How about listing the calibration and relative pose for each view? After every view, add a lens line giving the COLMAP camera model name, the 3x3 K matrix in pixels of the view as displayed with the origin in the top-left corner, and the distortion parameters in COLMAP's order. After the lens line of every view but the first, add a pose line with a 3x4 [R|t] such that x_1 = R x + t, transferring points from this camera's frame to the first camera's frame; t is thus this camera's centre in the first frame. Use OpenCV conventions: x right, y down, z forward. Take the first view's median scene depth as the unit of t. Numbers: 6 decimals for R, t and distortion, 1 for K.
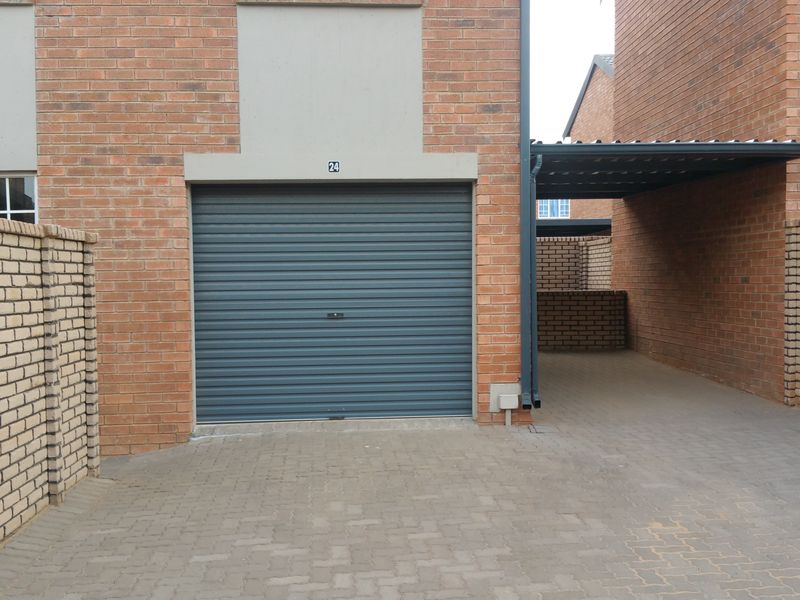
lens RADIAL K [[866.8, 0, 404.7], [0, 866.8, 300.8], [0, 0, 1]] dist [0.059777, 0.000000]
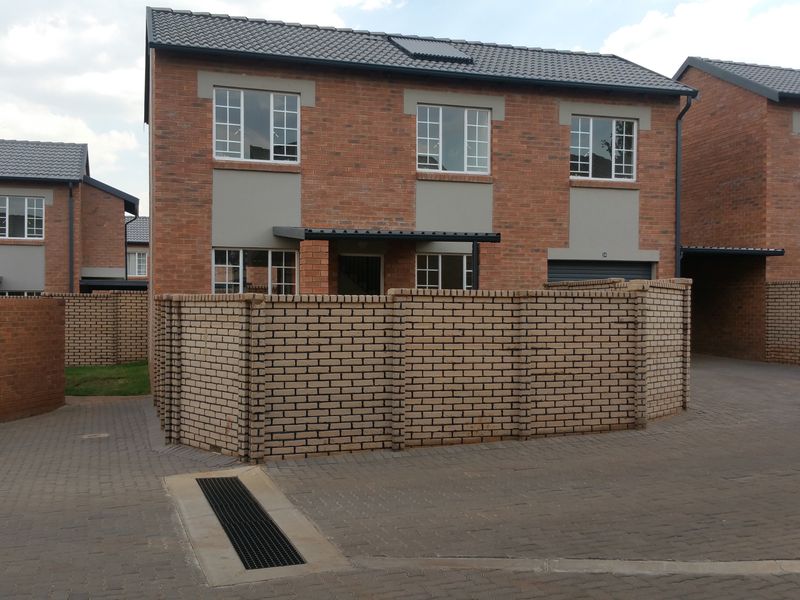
lens RADIAL K [[866.8, 0, 396.6], [0, 866.8, 301.0], [0, 0, 1]] dist [0.059777, 0.000000]
pose [[0.976680, 0.019289, 0.213832, -1.134335], [-0.010746, 0.999100, -0.041043, 0.072822], [-0.214431, 0.037788, 0.976008, -1.172989]]
